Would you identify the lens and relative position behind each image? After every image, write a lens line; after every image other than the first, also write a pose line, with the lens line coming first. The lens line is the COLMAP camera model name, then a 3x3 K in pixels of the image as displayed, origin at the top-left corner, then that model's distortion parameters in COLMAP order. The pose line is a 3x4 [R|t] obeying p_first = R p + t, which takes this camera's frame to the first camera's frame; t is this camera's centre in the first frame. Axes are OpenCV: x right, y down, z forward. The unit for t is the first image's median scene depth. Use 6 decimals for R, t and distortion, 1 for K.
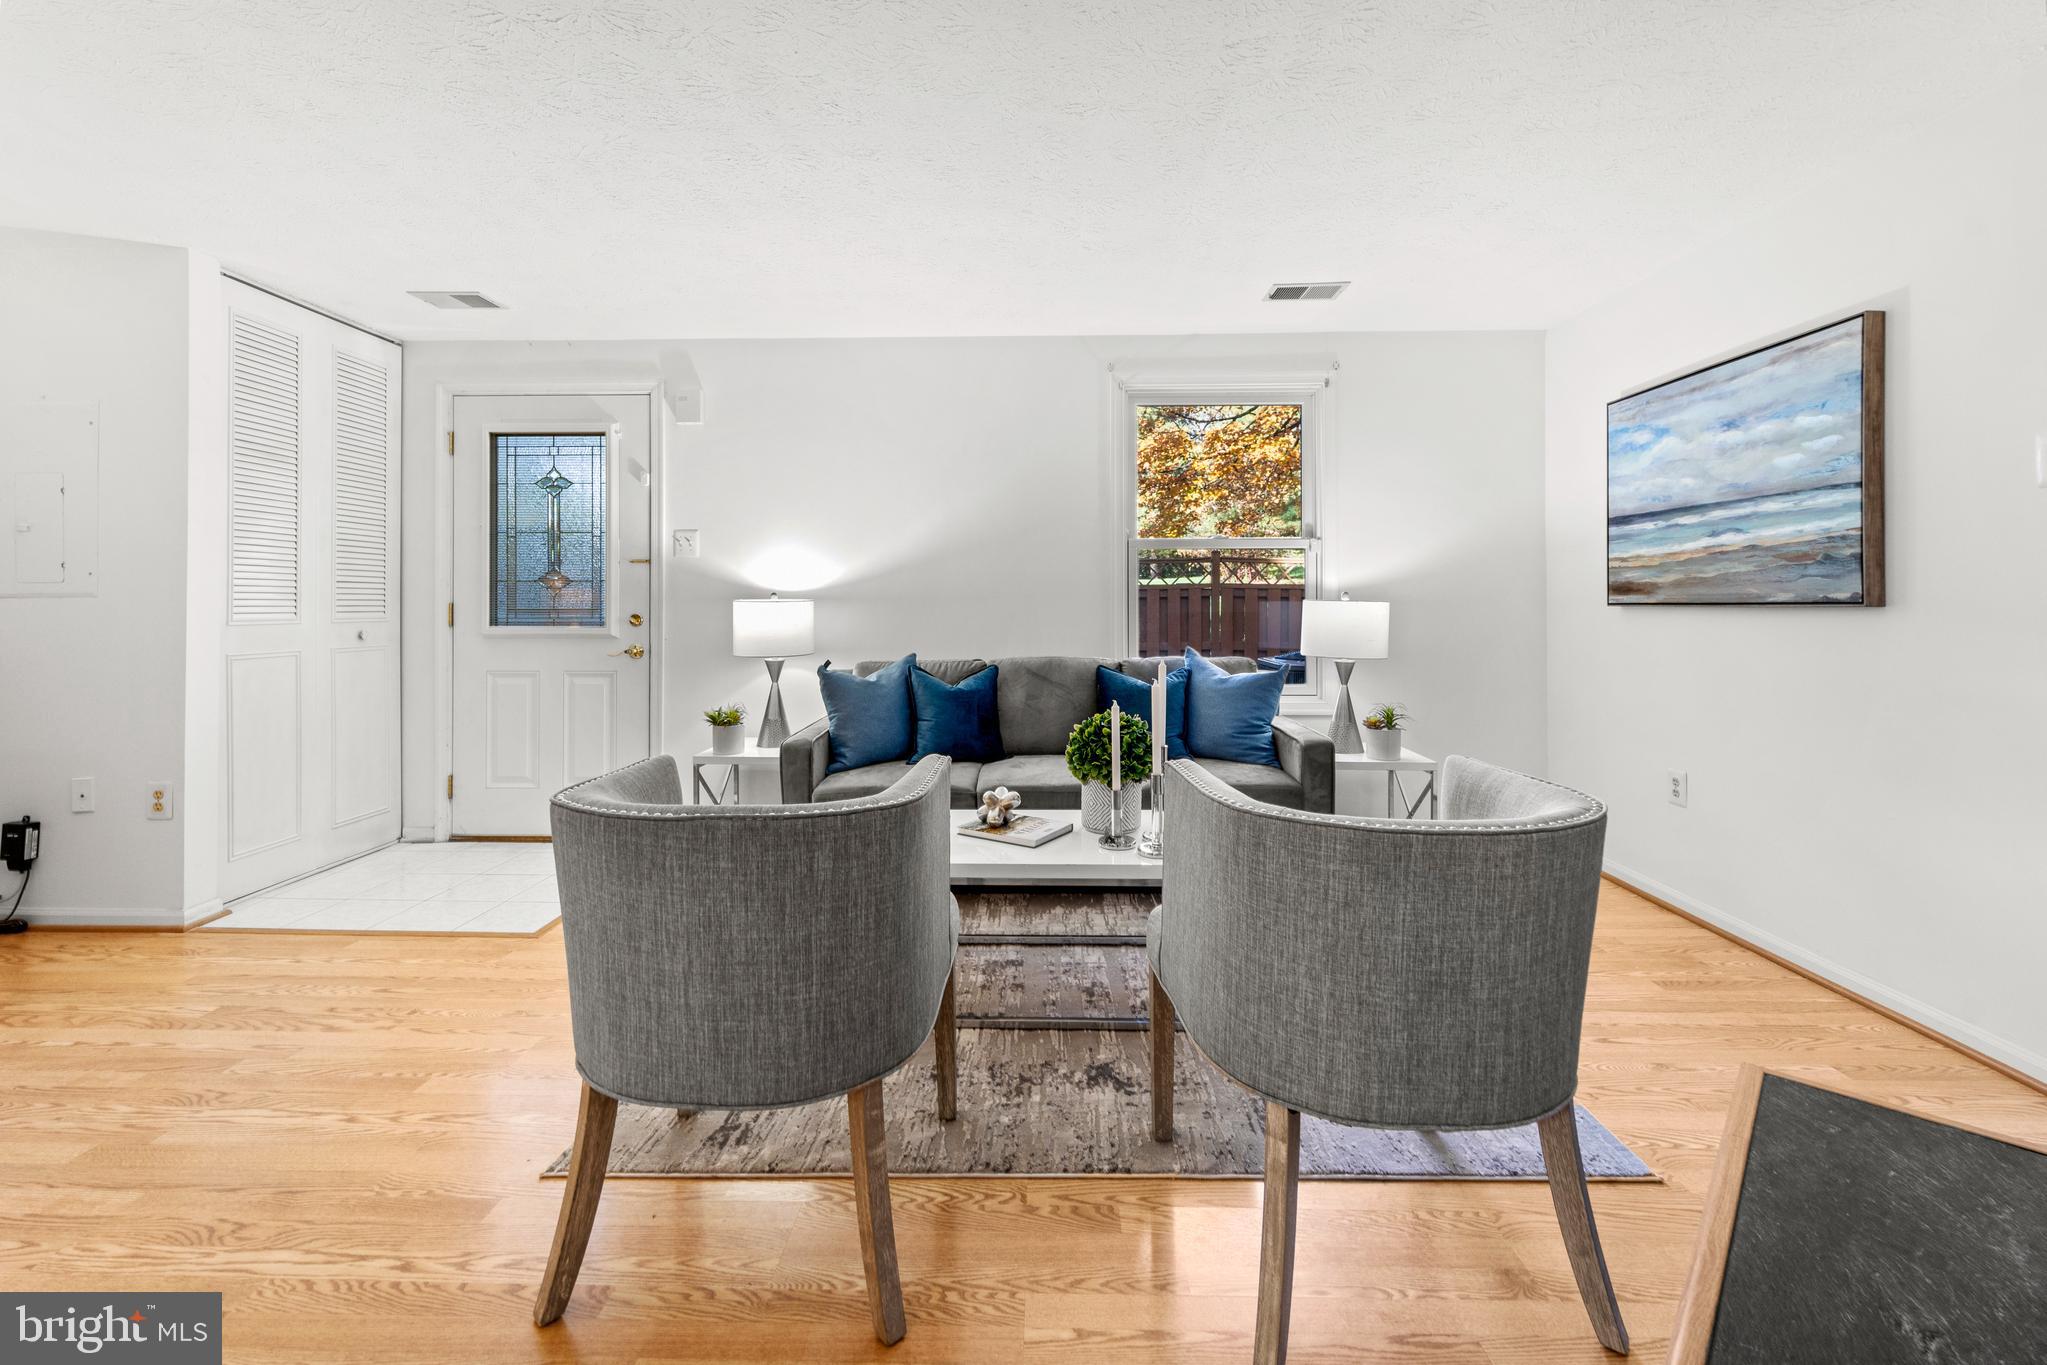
lens RADIAL K [[854.2, 0, 1024.3], [0, 854.2, 593.9], [0, 0, 1]] dist [0.000123, -0.000987]
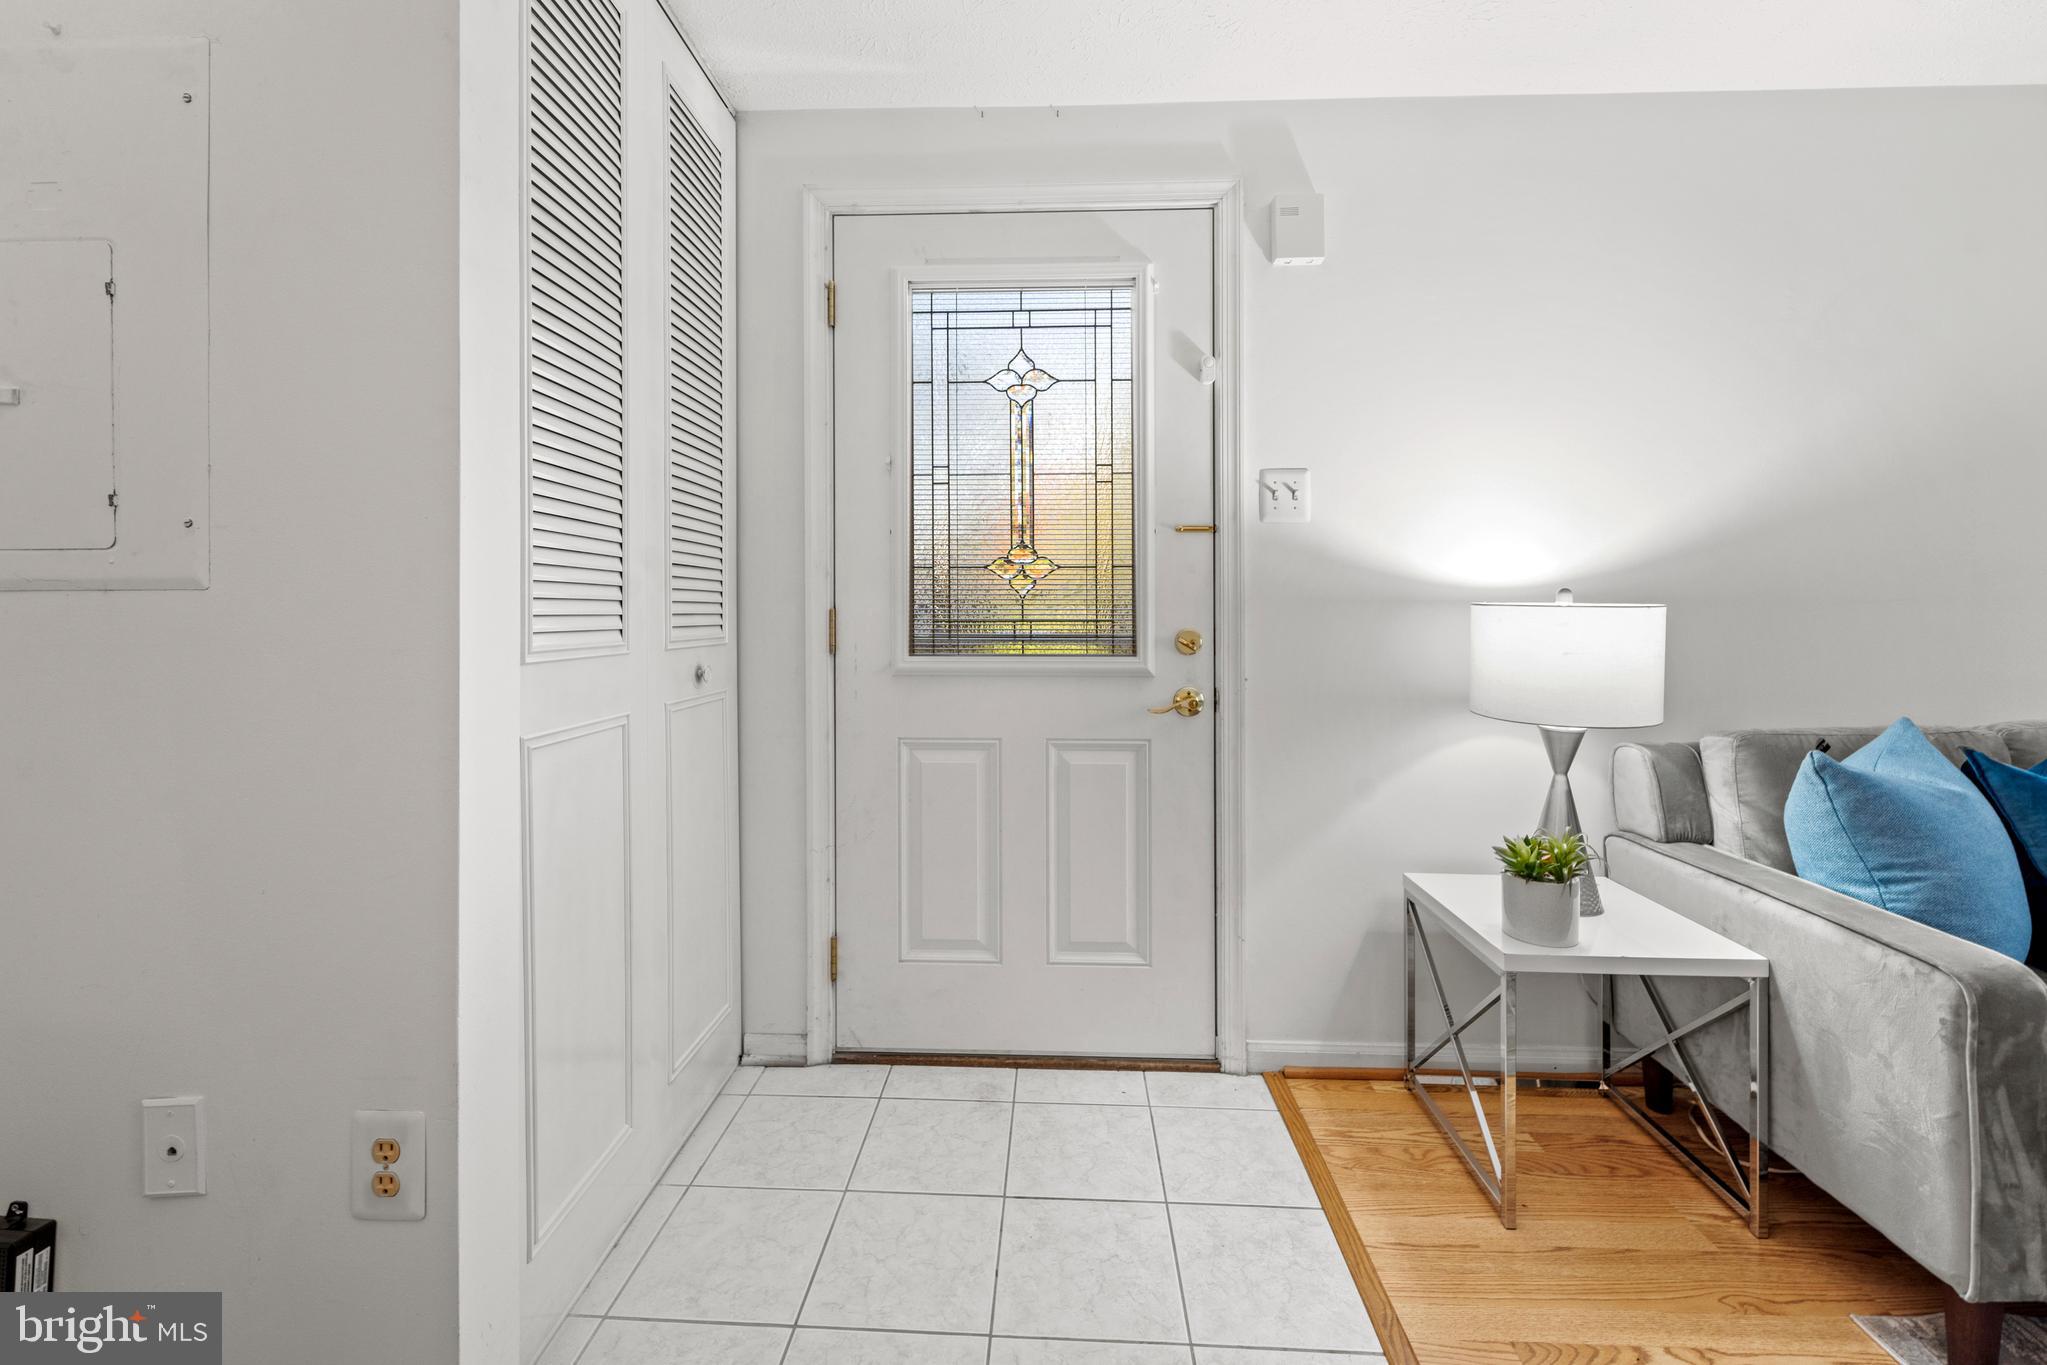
lens RADIAL K [[854.2, 0, 1029.8], [0, 854.2, 608.5], [0, 0, 1]] dist [0.000123, -0.000987]
pose [[0.999897, 0.001141, -0.014295, -0.588075], [-0.001032, 0.999971, 0.007608, 0.006750], [0.014303, -0.007592, 0.999869, 0.516176]]
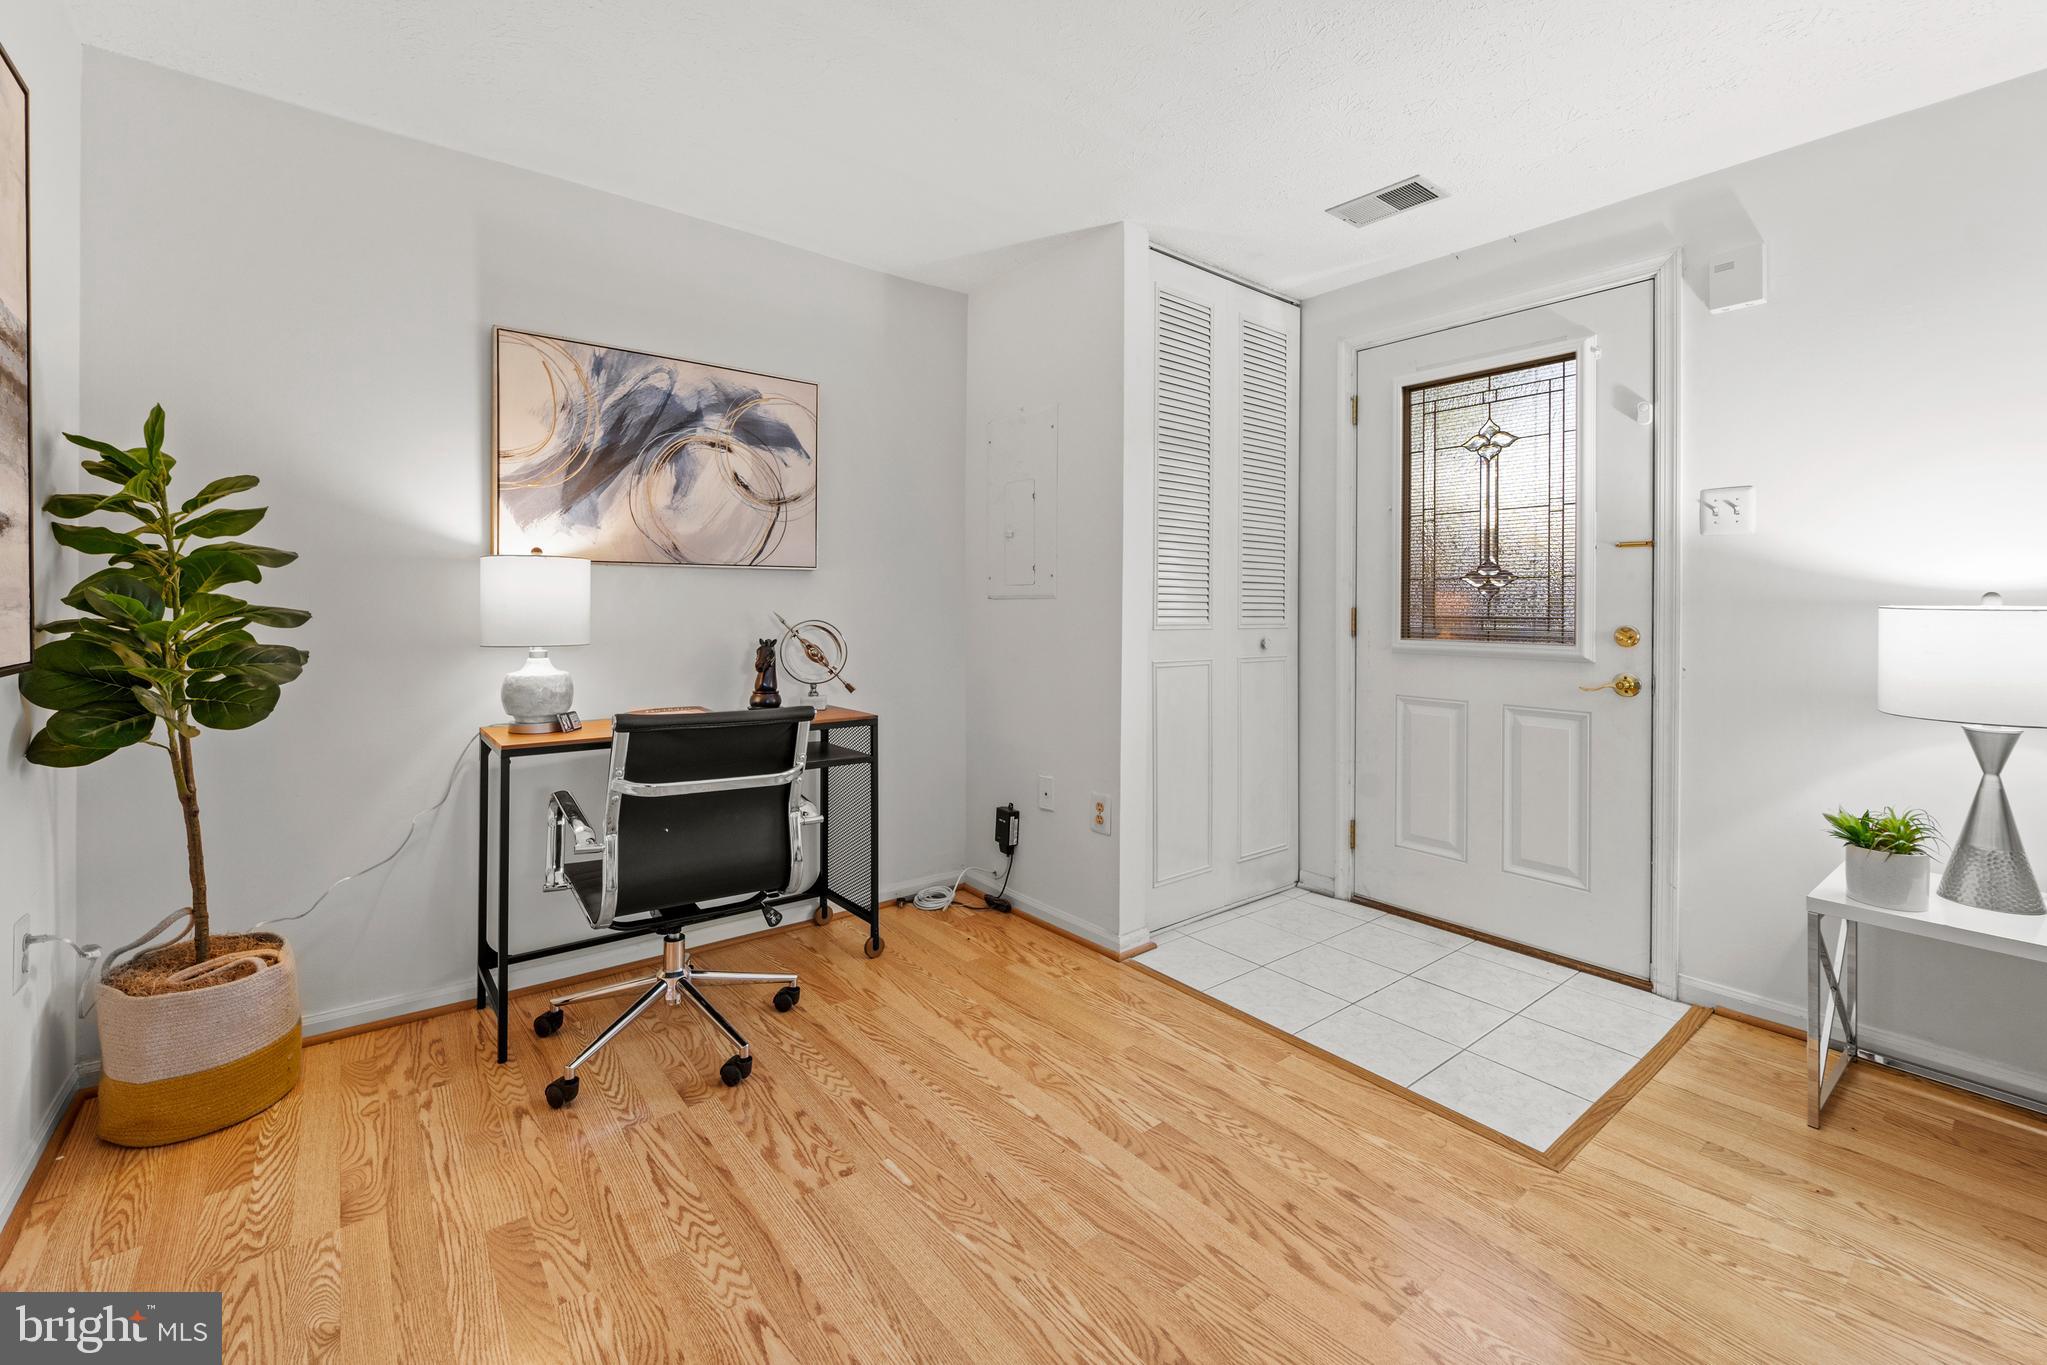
lens RADIAL K [[854.2, 0, 1011.6], [0, 854.2, 605.2], [0, 0, 1]] dist [0.000123, -0.000987]
pose [[0.635547, 0.006043, -0.772039, -0.273452], [-0.001446, 0.999977, 0.006637, 0.003893], [0.772061, -0.003102, 0.635541, 0.254360]]
